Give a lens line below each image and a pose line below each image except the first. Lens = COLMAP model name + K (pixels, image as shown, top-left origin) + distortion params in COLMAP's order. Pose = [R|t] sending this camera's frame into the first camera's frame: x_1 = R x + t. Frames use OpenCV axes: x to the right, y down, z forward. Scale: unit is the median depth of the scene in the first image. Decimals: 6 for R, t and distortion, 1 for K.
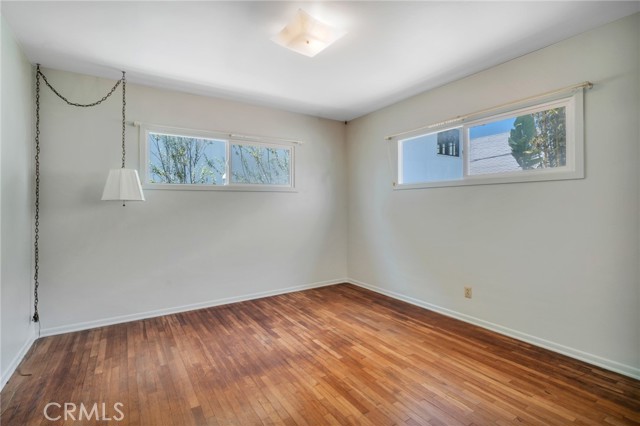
lens RADIAL K [[302.3, 0, 320.0], [0, 302.3, 207.4], [0, 0, 1]] dist [-0.000733, 0.000154]
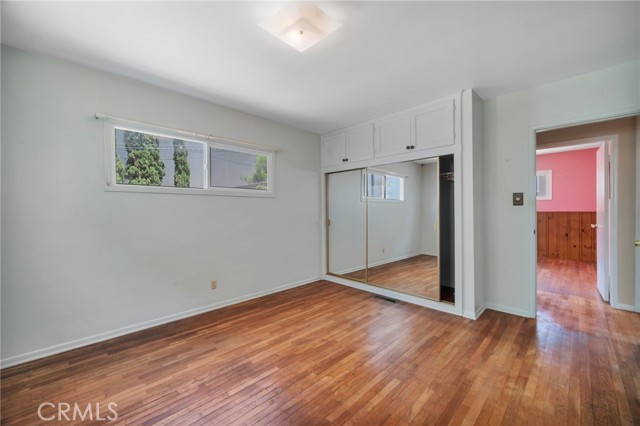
lens RADIAL K [[257.5, 0, 317.0], [0, 257.5, 213.3], [0, 0, 1]] dist [-0.002045, 0.000055]
pose [[-0.198310, -0.002521, 0.980136, -0.685172], [0.014959, 0.999872, 0.005598, -0.000321], [-0.980025, 0.015772, -0.198247, 0.926310]]
